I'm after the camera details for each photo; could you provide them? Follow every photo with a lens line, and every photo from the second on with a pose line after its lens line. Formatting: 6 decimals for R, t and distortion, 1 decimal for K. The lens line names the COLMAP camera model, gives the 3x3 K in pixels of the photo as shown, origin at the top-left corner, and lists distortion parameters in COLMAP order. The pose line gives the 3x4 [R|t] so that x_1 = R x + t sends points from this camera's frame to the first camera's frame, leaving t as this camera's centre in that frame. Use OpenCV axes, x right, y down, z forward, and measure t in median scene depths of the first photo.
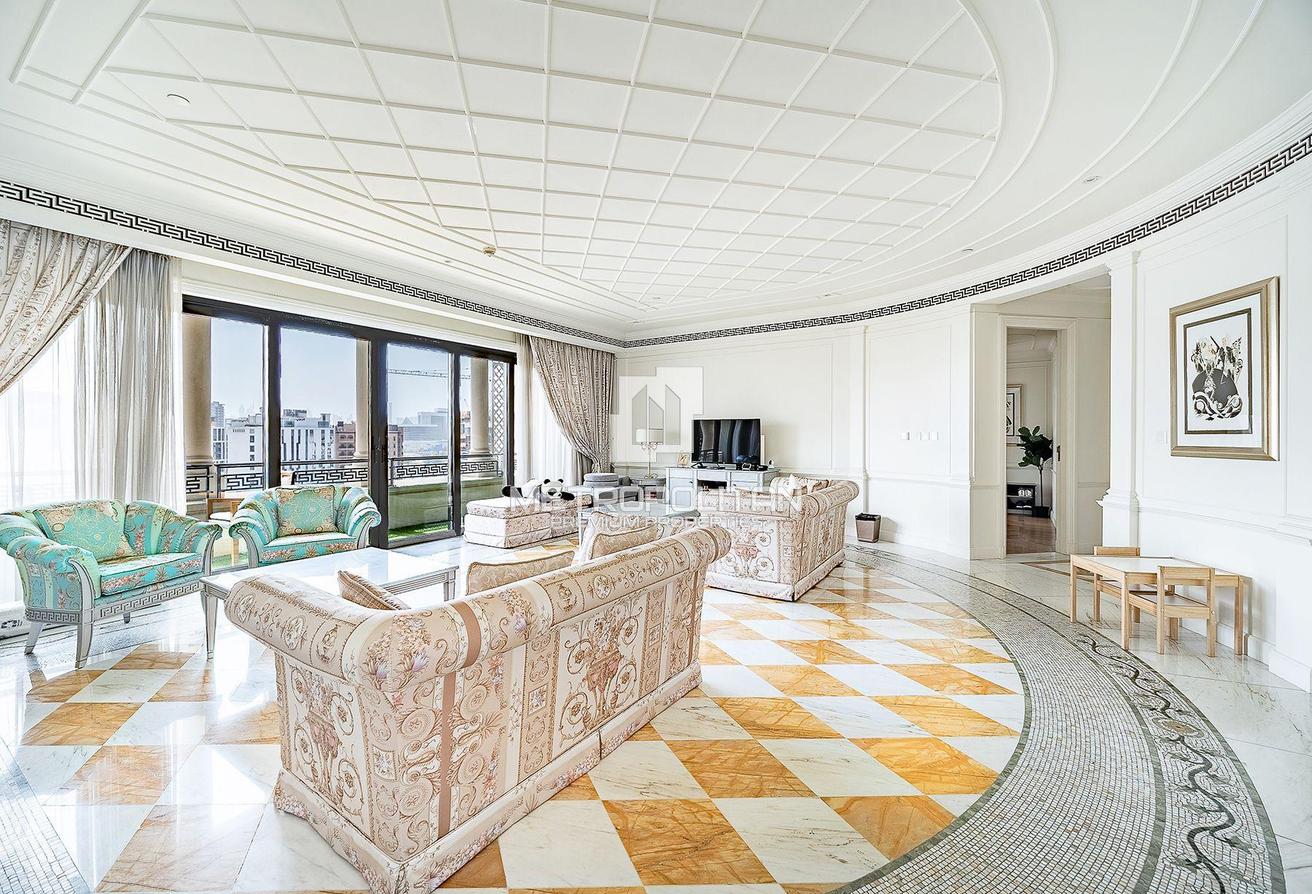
lens RADIAL K [[526.4, 0, 658.7], [0, 526.4, 439.1], [0, 0, 1]] dist [-0.001523, -0.001052]
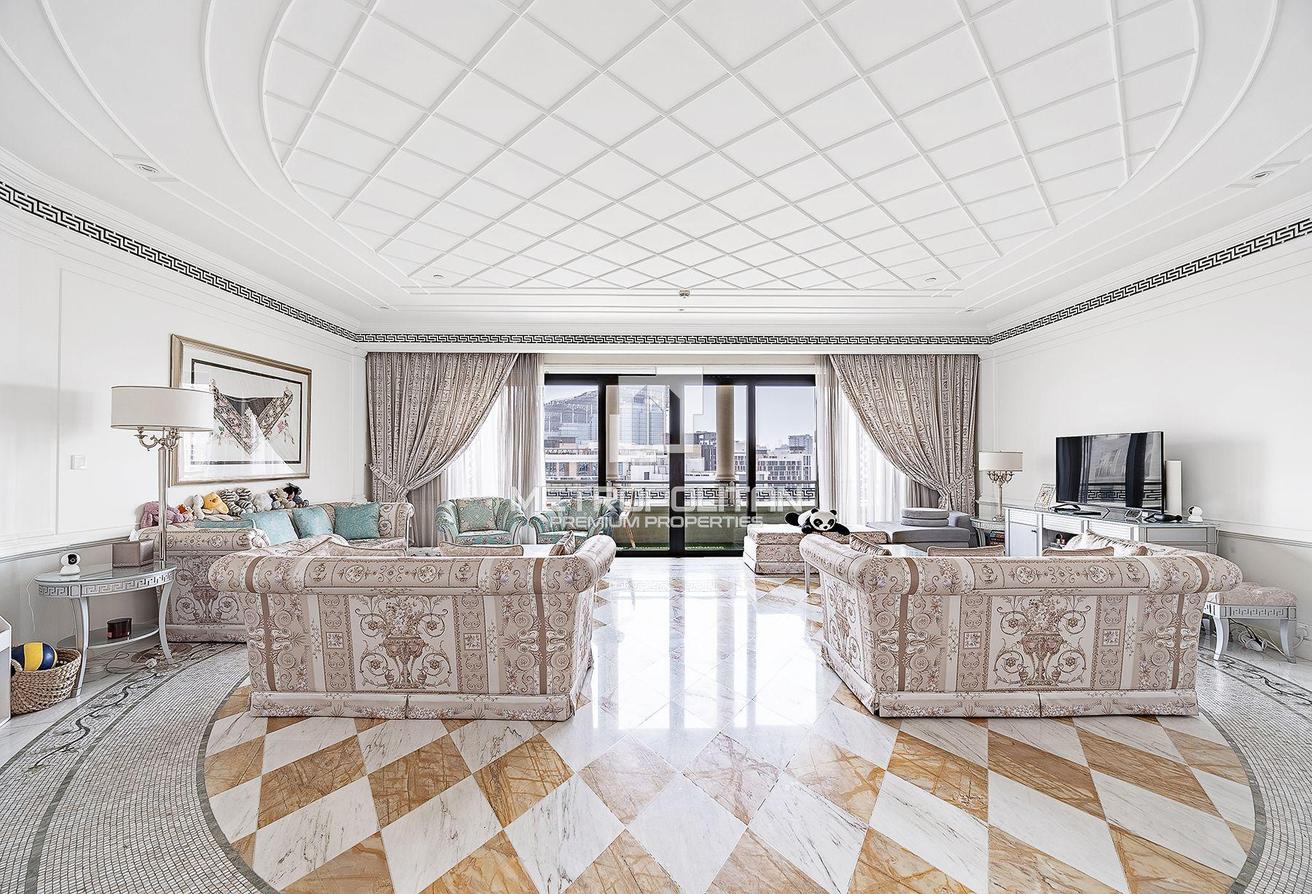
lens RADIAL K [[526.4, 0, 654.3], [0, 526.4, 452.5], [0, 0, 1]] dist [-0.001523, -0.001052]
pose [[0.544540, -0.014959, -0.838601, 0.576427], [-0.004908, 0.999767, -0.021021, -0.001949], [0.838721, 0.015562, 0.544340, 0.360724]]
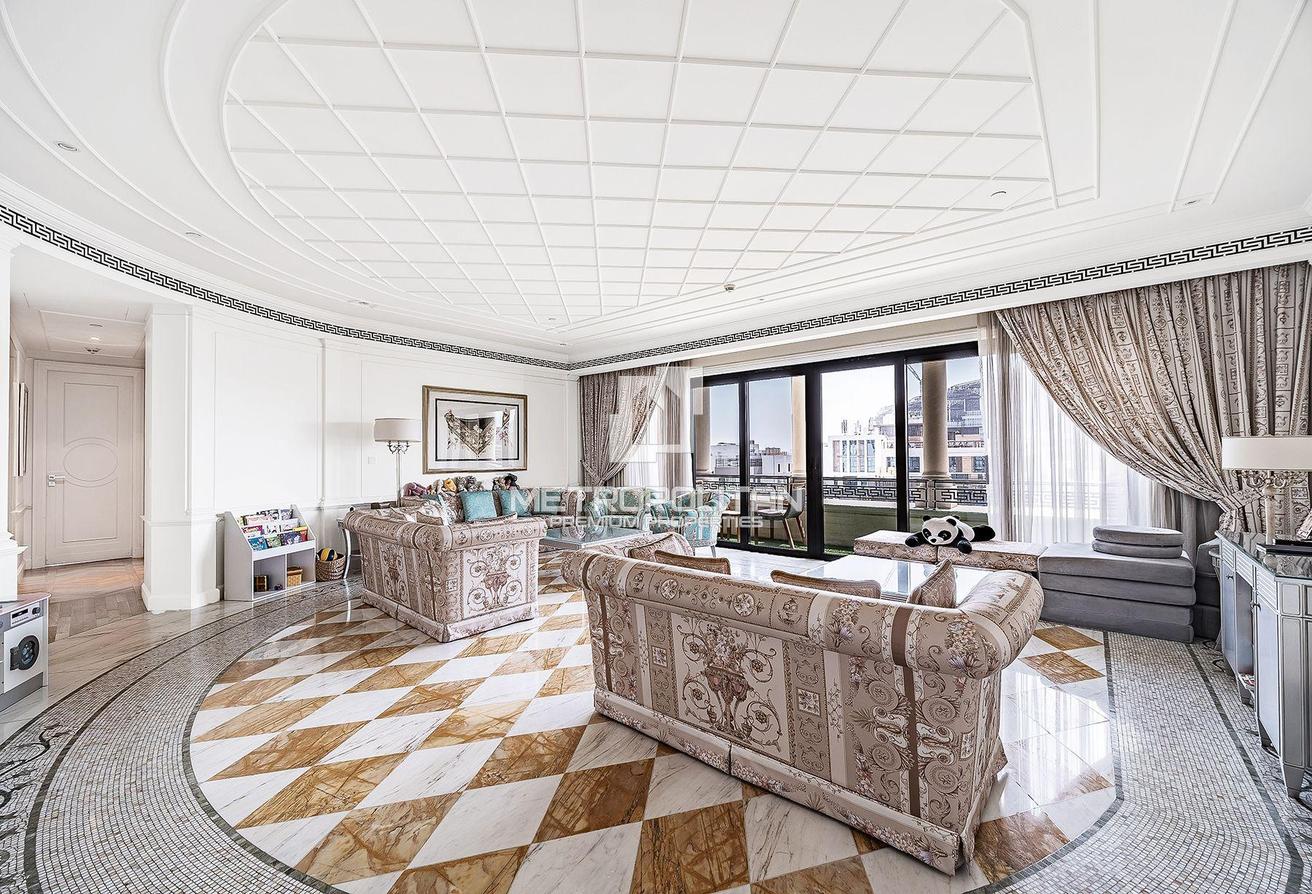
lens RADIAL K [[526.4, 0, 652.3], [0, 526.4, 448.4], [0, 0, 1]] dist [-0.001523, -0.001052]
pose [[-0.154057, -0.017506, -0.987907, 0.792472], [0.001413, 0.999838, -0.017938, -0.005560], [0.988061, -0.004159, -0.154007, 1.032834]]
